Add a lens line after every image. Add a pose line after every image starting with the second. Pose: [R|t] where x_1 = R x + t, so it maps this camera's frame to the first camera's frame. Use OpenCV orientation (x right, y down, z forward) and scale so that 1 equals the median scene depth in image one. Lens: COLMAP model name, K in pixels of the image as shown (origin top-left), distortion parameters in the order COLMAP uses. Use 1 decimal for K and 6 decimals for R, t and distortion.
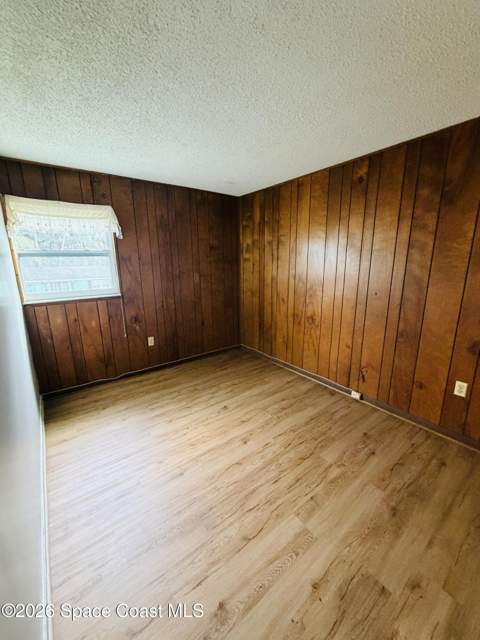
lens RADIAL K [[255.8, 0, 240.7], [0, 255.8, 319.4], [0, 0, 1]] dist [0.004366, 0.000094]
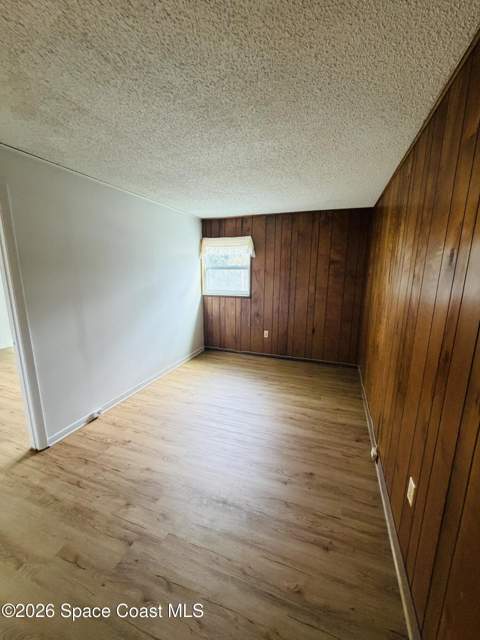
lens RADIAL K [[255.8, 0, 241.2], [0, 255.8, 319.6], [0, 0, 1]] dist [0.004366, 0.000094]
pose [[0.537500, 0.178210, -0.824217, 0.725363], [-0.206831, 0.975419, 0.076021, -0.066467], [0.817505, 0.129612, 0.561147, 0.172999]]
